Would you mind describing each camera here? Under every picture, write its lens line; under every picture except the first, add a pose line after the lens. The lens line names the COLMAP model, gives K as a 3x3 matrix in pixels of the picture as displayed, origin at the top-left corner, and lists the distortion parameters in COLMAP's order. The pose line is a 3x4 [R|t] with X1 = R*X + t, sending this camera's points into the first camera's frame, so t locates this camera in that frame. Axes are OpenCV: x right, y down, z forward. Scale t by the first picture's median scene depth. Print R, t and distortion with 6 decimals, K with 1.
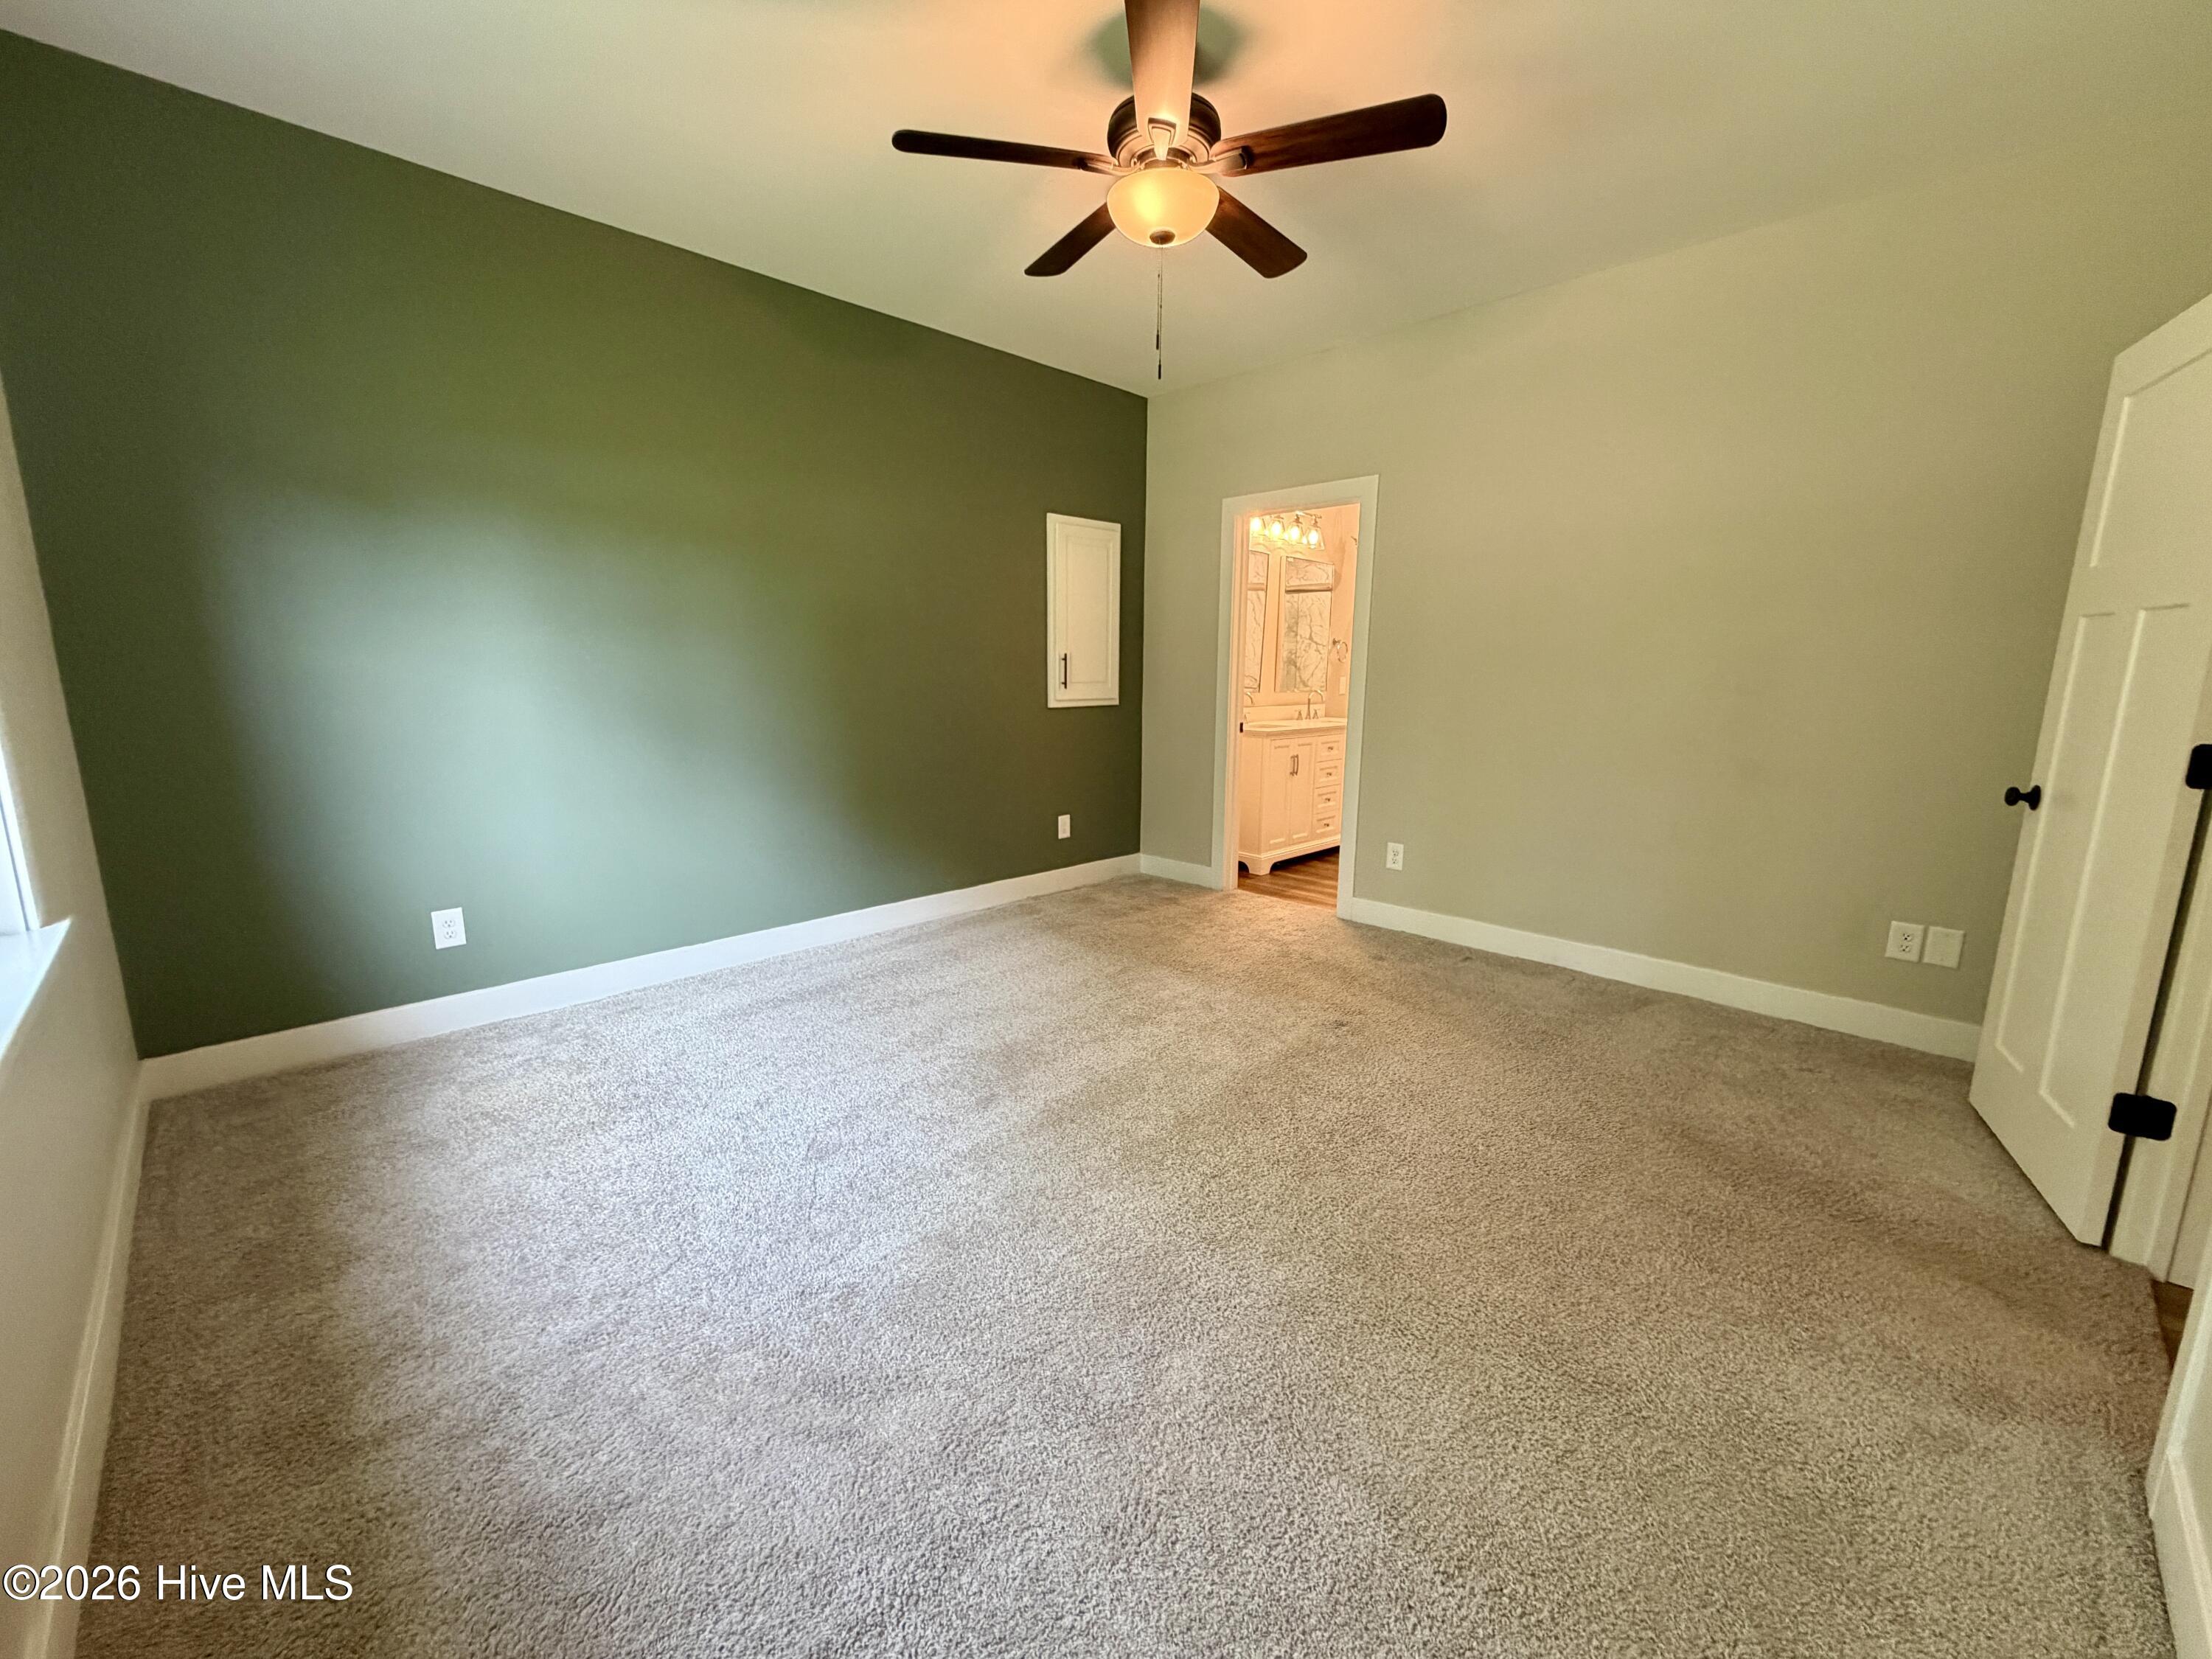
lens RADIAL K [[881.8, 0, 1105.6], [0, 881.8, 826.9], [0, 0, 1]] dist [-0.001194, -0.000615]
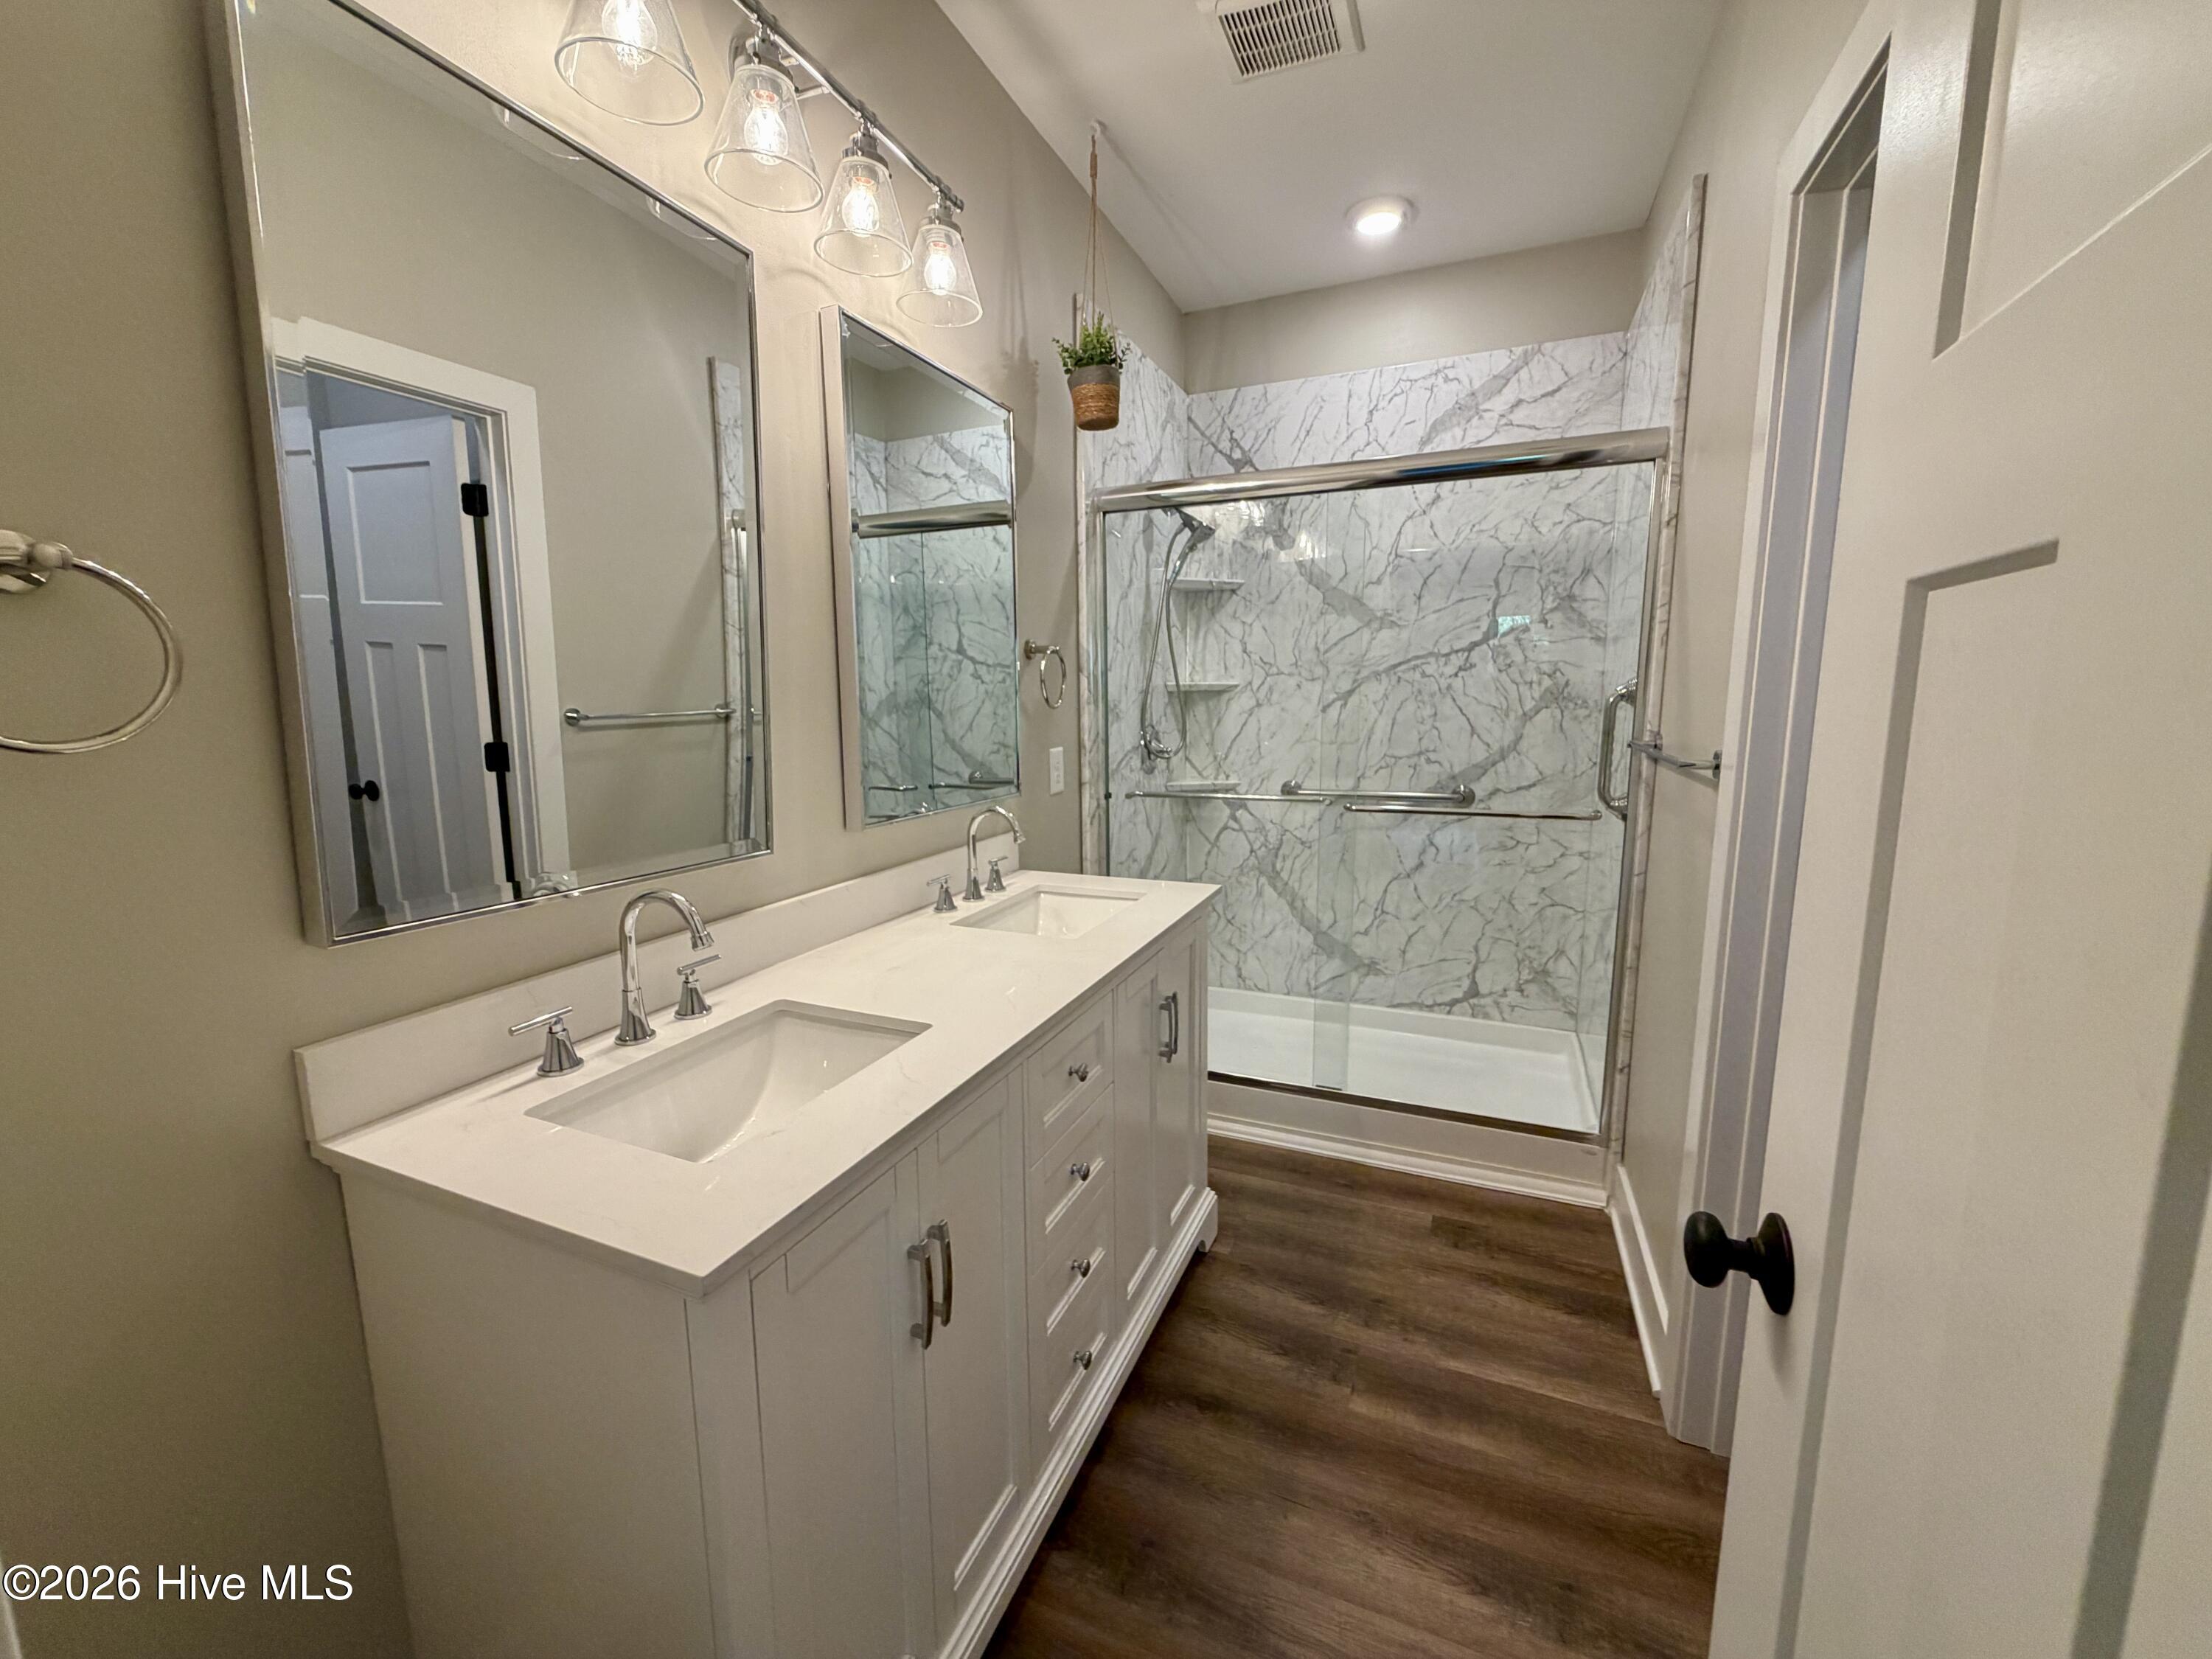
lens RADIAL K [[881.8, 0, 1102.9], [0, 881.8, 822.2], [0, 0, 1]] dist [-0.001194, -0.000615]
pose [[0.926720, -0.068625, 0.369434, 0.125485], [0.081944, 0.996427, -0.020462, -0.109125], [-0.366709, 0.049235, 0.929032, 0.551040]]
